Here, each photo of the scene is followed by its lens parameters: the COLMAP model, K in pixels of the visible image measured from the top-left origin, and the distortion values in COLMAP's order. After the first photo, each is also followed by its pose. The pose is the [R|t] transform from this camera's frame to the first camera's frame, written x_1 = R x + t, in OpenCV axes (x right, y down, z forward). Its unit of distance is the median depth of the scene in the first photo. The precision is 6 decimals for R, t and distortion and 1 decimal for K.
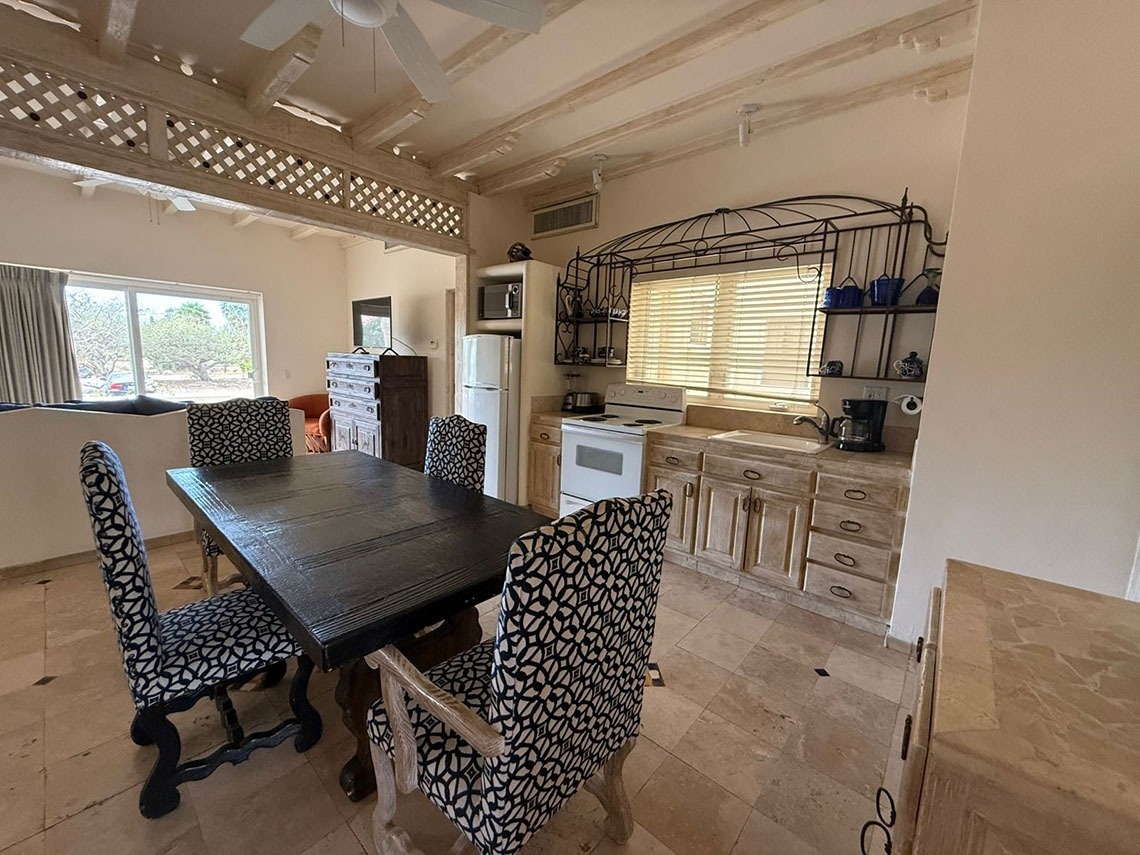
lens RADIAL K [[451.5, 0, 568.7], [0, 451.5, 426.5], [0, 0, 1]] dist [-0.000252, 0.000504]
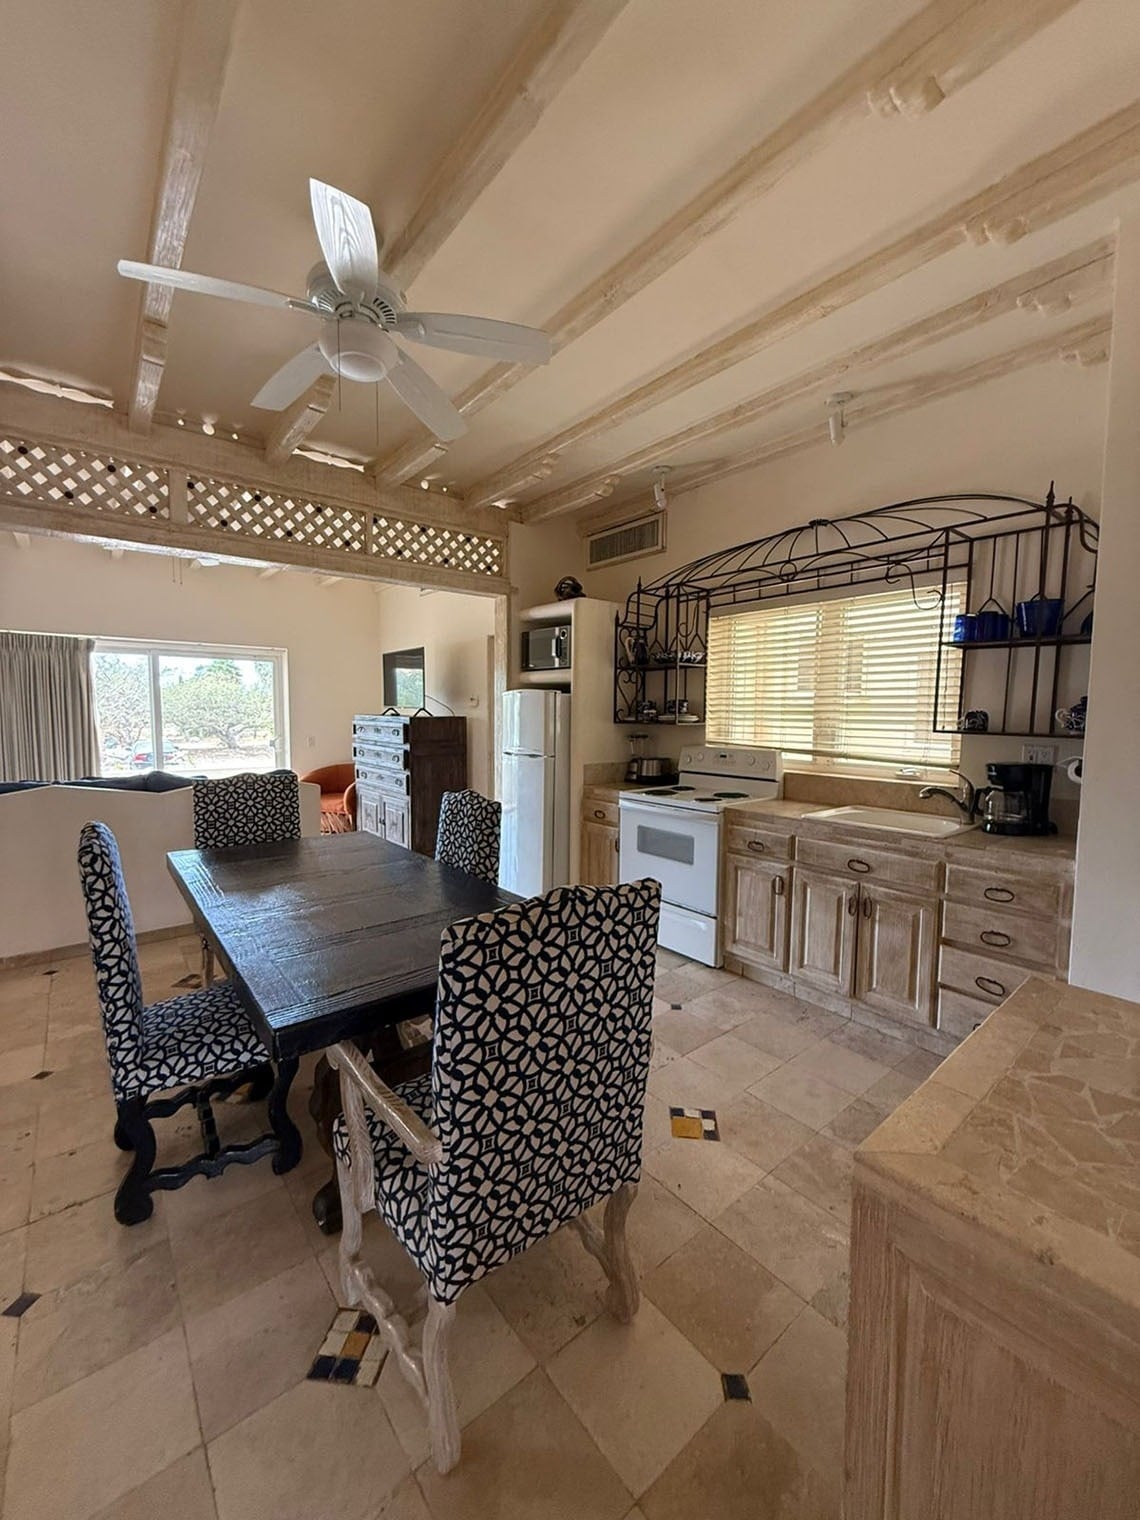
lens RADIAL K [[602.0, 0, 573.7], [0, 602.0, 756.5], [0, 0, 1]] dist [-0.000252, 0.000504]
pose [[0.986429, -0.017396, -0.163267, 0.116101], [0.005535, 0.997329, -0.072823, -0.004514], [0.164097, 0.070931, 0.983891, -0.078645]]
